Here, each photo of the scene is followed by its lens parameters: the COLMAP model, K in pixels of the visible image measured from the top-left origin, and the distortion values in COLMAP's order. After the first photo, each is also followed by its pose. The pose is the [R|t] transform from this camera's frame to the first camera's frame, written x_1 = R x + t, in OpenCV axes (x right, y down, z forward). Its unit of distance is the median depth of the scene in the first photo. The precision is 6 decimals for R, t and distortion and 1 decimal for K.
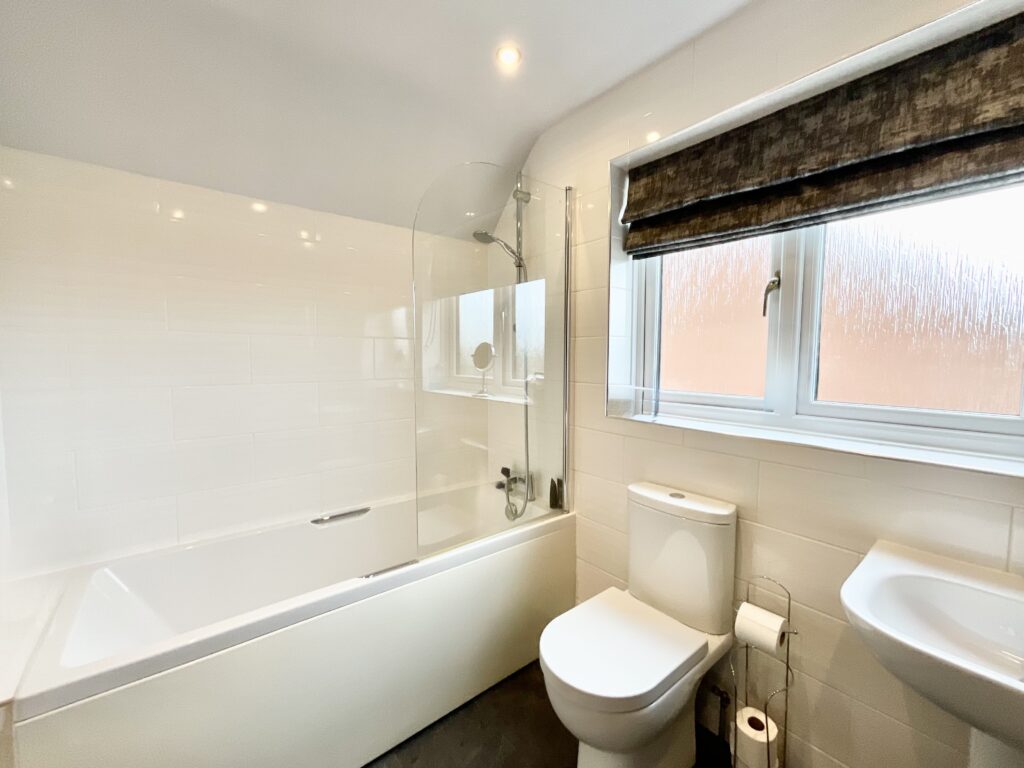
lens RADIAL K [[416.7, 0, 518.2], [0, 416.7, 383.2], [0, 0, 1]] dist [-0.000072, -0.000012]
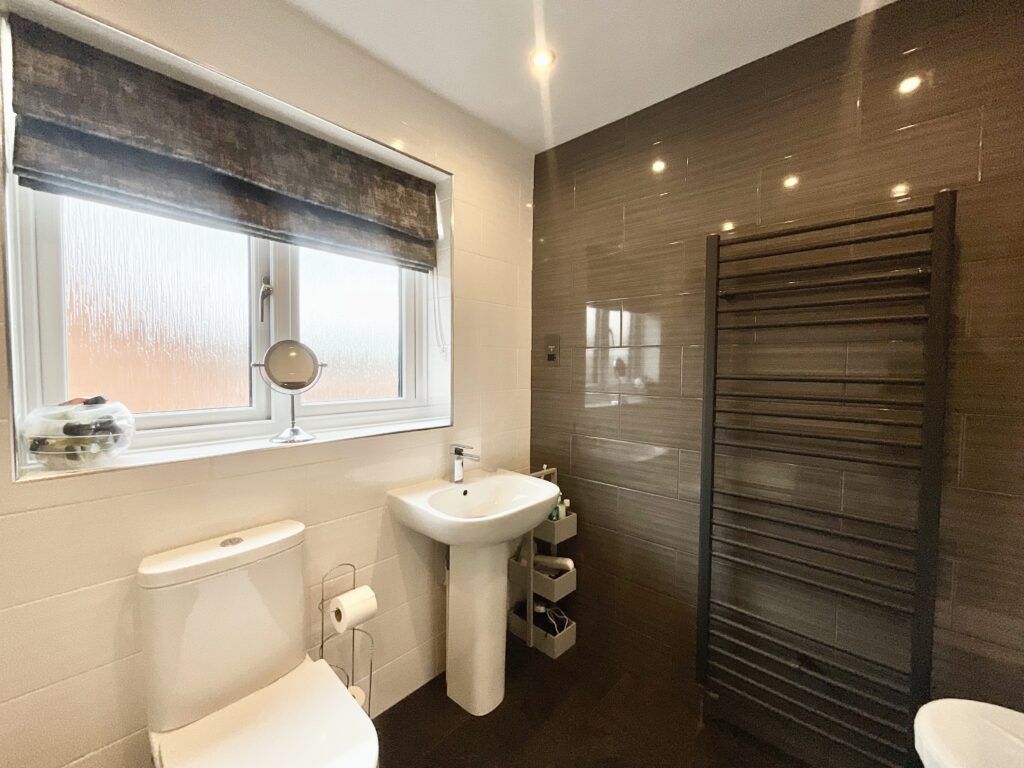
lens RADIAL K [[416.7, 0, 516.4], [0, 416.7, 378.6], [0, 0, 1]] dist [-0.000072, -0.000012]
pose [[-0.150219, -0.039939, 0.987846, -0.491237], [0.054925, 0.997303, 0.048674, -0.046215], [-0.987126, 0.061569, -0.147620, 0.613710]]
